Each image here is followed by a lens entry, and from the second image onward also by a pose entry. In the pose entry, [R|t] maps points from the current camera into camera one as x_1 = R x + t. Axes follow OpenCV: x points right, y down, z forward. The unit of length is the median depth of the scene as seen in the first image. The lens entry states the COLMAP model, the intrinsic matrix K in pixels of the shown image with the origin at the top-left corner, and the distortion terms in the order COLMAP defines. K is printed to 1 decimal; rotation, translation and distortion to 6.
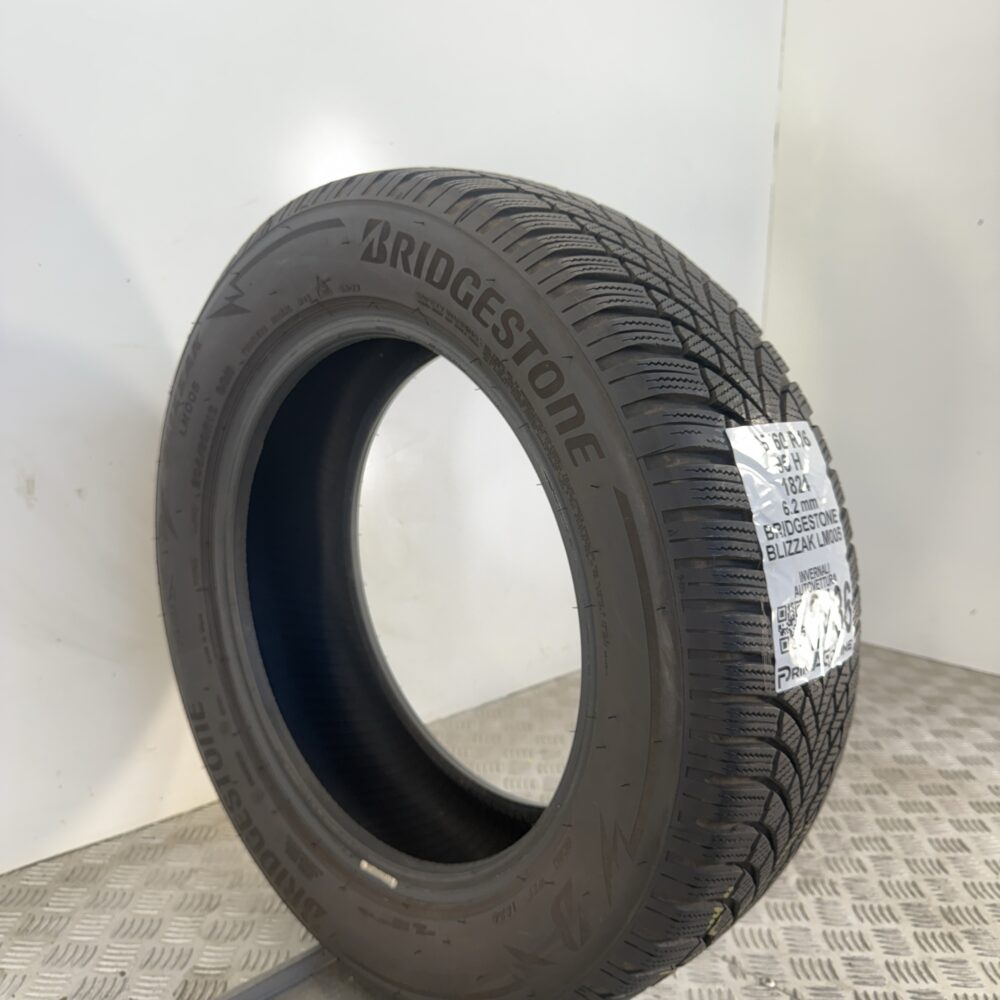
lens RADIAL K [[918.3, 0, 507.8], [0, 918.3, 496.7], [0, 0, 1]] dist [0.150496, -0.328438]
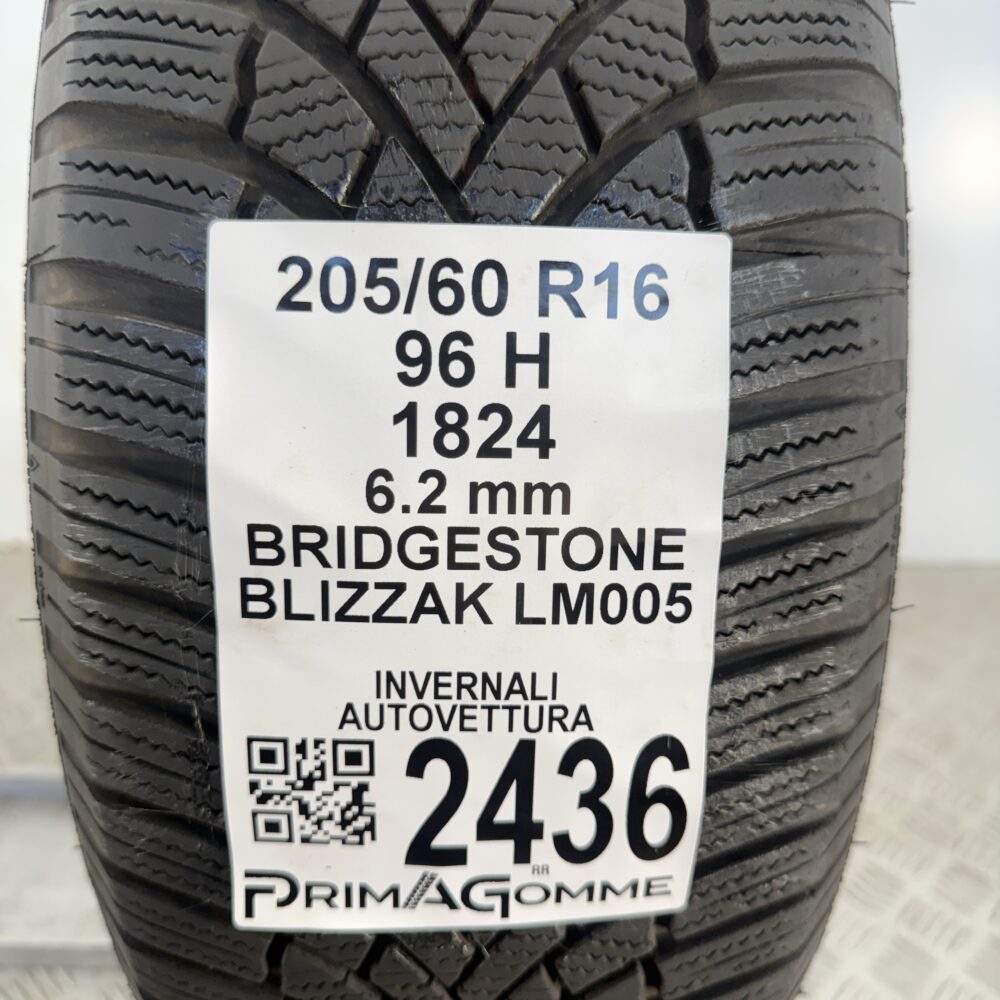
lens RADIAL K [[918.3, 0, 507.8], [0, 918.3, 496.7], [0, 0, 1]] dist [0.150496, -0.328438]
pose [[0.709602, 0.320659, -0.627409, 0.549062], [-0.123111, 0.933171, 0.337691, -0.106079], [0.693764, -0.162386, 0.701657, 0.799118]]
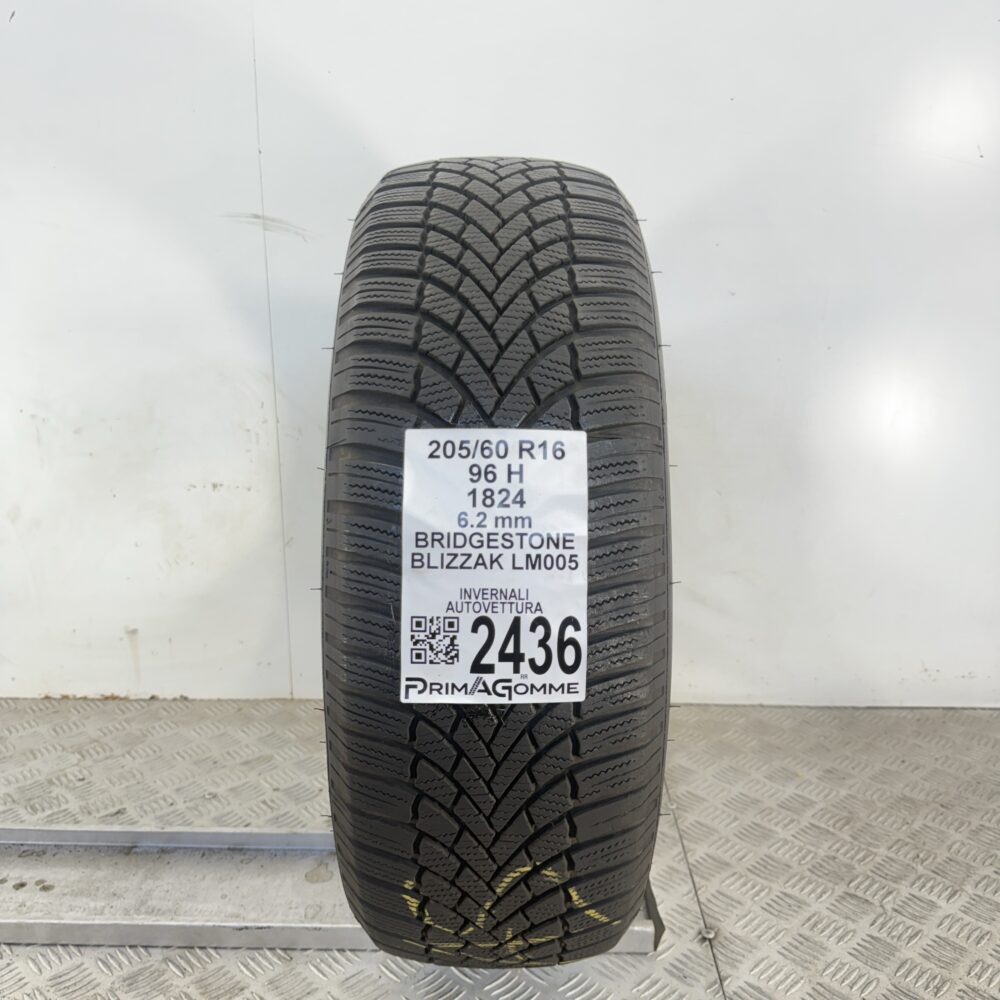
lens RADIAL K [[918.3, 0, 507.8], [0, 918.3, 496.7], [0, 0, 1]] dist [0.150496, -0.328438]
pose [[0.697770, 0.153175, -0.699753, 0.990930], [-0.107864, 0.988199, 0.108757, -0.118730], [0.708154, -0.000409, 0.706057, 0.371269]]
